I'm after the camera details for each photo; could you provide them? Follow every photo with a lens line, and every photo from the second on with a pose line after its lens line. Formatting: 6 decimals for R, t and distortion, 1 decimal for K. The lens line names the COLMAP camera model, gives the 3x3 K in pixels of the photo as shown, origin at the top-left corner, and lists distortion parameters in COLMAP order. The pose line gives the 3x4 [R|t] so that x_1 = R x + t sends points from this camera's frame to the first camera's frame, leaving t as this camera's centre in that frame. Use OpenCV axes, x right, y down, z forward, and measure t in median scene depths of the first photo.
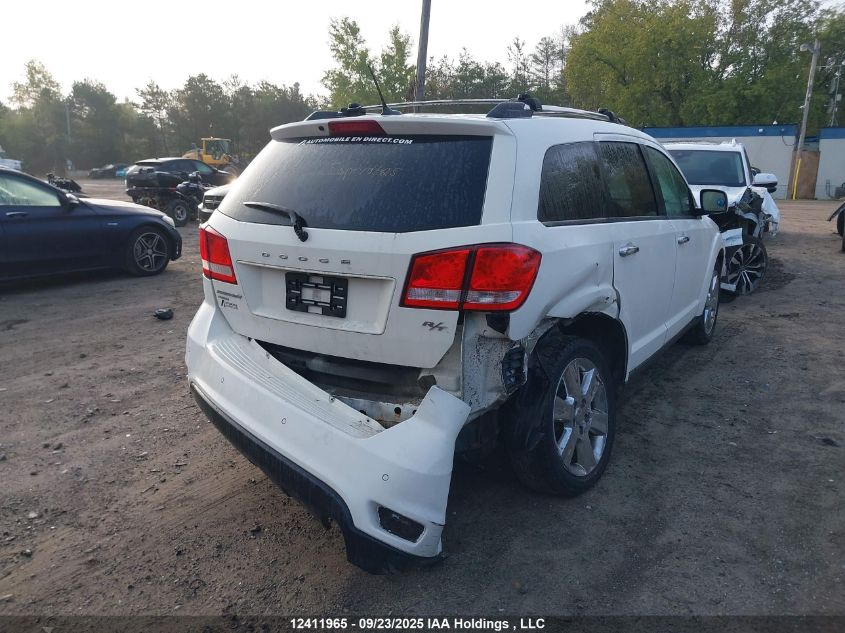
lens RADIAL K [[650.7, 0, 466.4], [0, 650.7, 320.4], [0, 0, 1]] dist [0.036234, -0.036538]
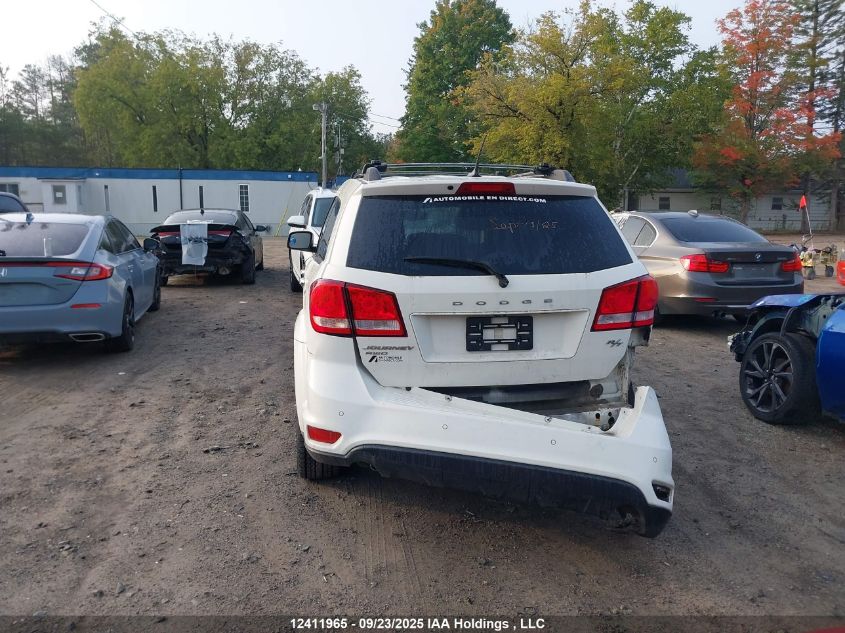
lens RADIAL K [[650.7, 0, 419.3], [0, 650.7, 313.0], [0, 0, 1]] dist [0.036234, -0.036538]
pose [[0.776116, -0.103525, 0.622034, -0.793102], [0.146457, 0.989051, -0.018127, -0.057419], [-0.613347, 0.105170, 0.782780, 0.151926]]
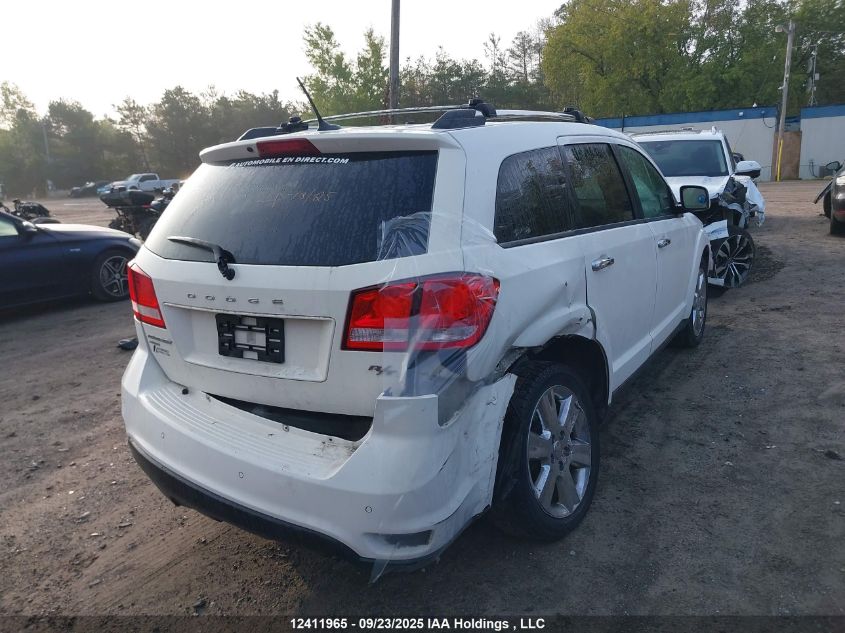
lens RADIAL K [[650.7, 0, 467.6], [0, 650.7, 316.2], [0, 0, 1]] dist [0.036234, -0.036538]
pose [[0.998290, -0.057284, 0.011642, 0.042154], [0.057311, 0.998354, -0.001973, -0.038680], [-0.011509, 0.002636, 0.999930, 0.083943]]
